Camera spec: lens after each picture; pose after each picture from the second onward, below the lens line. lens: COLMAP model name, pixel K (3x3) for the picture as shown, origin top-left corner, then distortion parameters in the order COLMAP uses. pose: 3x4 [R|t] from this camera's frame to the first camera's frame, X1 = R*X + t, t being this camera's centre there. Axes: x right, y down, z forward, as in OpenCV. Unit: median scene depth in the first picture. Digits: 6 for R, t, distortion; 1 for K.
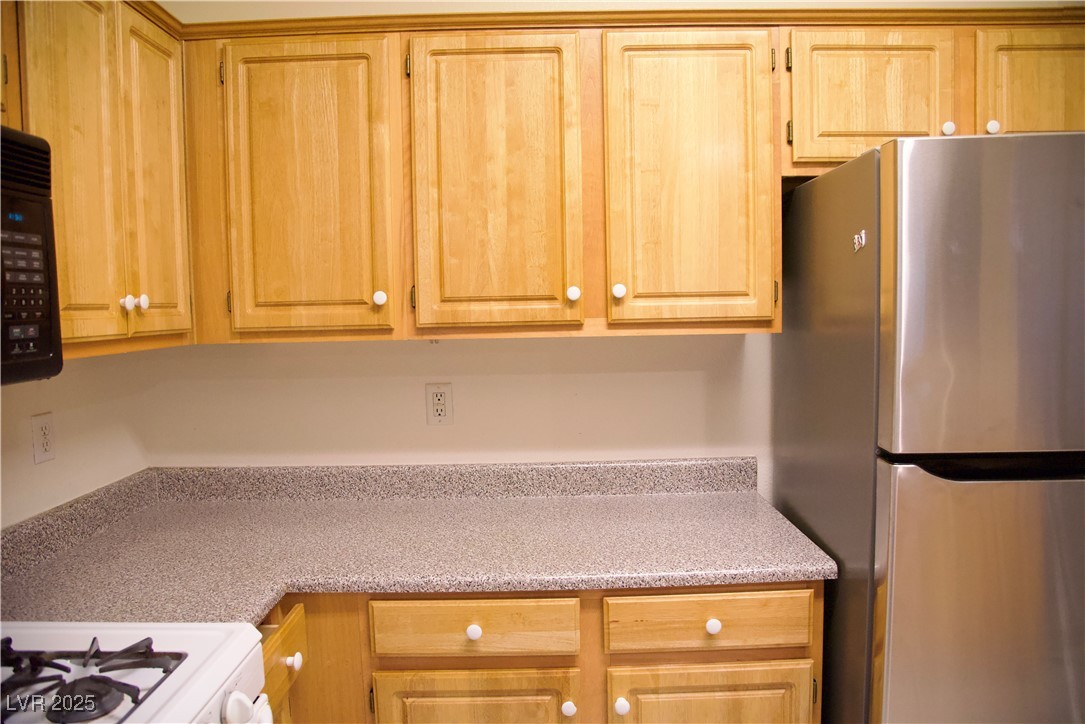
lens RADIAL K [[757.4, 0, 537.0], [0, 757.4, 366.3], [0, 0, 1]] dist [-0.080373, 0.012550]
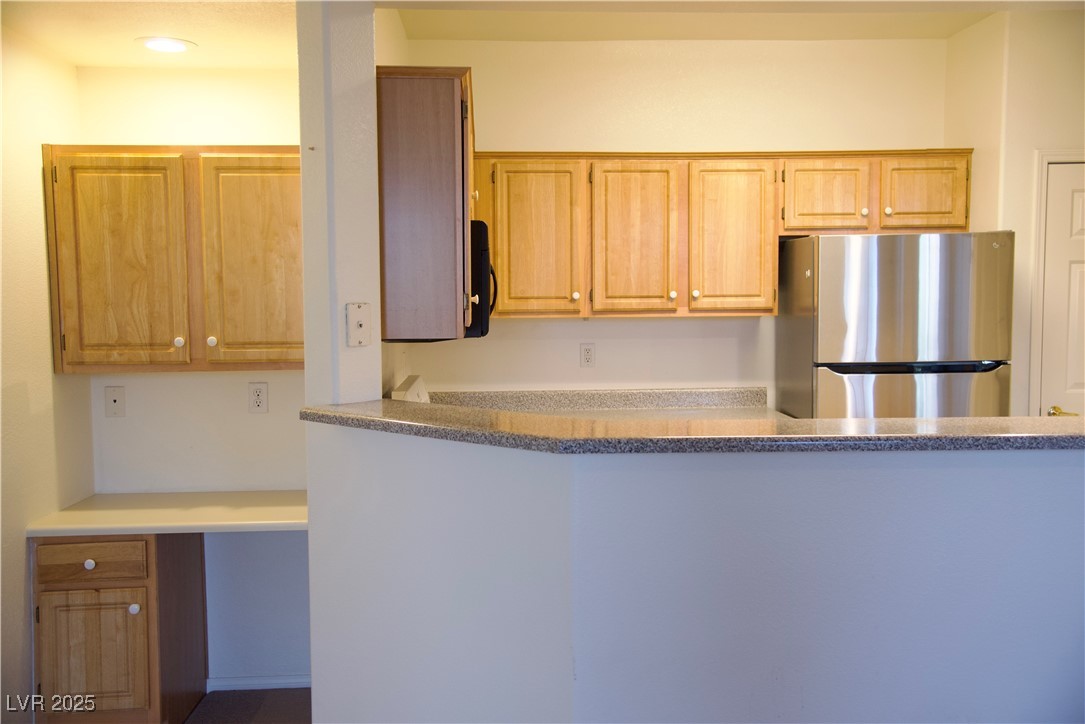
lens RADIAL K [[1115.6, 0, 548.0], [0, 1115.6, 367.0], [0, 0, 1]] dist [0.091305, 0.000000]
pose [[0.997843, 0.007830, 0.065174, -0.470605], [-0.006977, 0.999887, -0.013294, 0.135720], [-0.065271, 0.012810, 0.997785, -1.910818]]
